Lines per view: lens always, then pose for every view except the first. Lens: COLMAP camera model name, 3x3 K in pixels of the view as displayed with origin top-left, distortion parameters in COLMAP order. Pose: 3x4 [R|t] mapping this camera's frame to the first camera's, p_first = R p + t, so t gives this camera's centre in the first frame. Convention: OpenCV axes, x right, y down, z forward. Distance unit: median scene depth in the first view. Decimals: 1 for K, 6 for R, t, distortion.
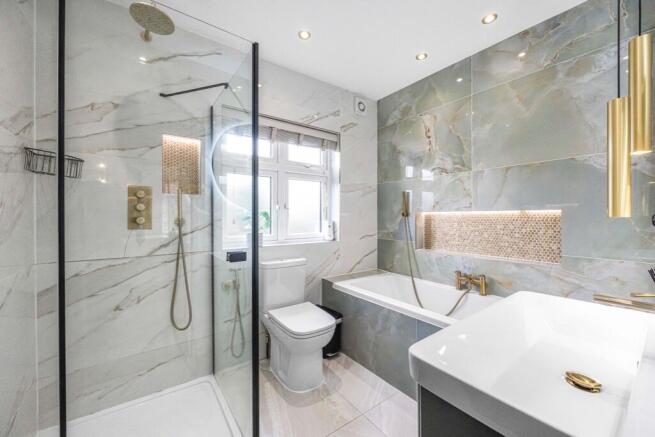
lens RADIAL K [[252.5, 0, 327.5], [0, 252.5, 218.5], [0, 0, 1]] dist [-0.001182, -0.000150]
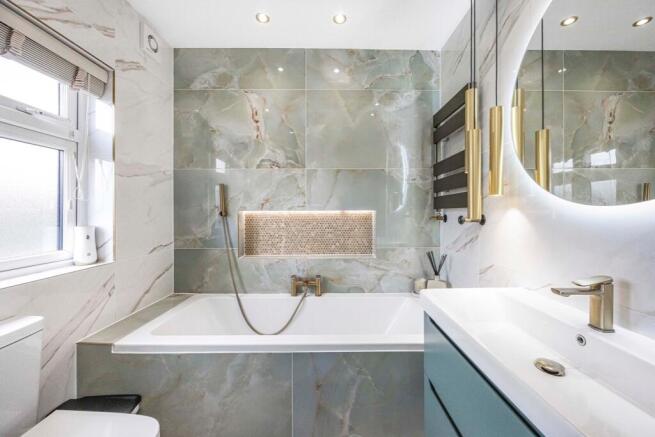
lens RADIAL K [[256.5, 0, 330.1], [0, 256.5, 212.3], [0, 0, 1]] dist [-0.001722, -0.000229]
pose [[0.591039, -0.003436, 0.806636, -0.137939], [0.009122, 0.999955, -0.002425, -0.016630], [-0.806592, 0.008791, 0.591044, 0.299824]]
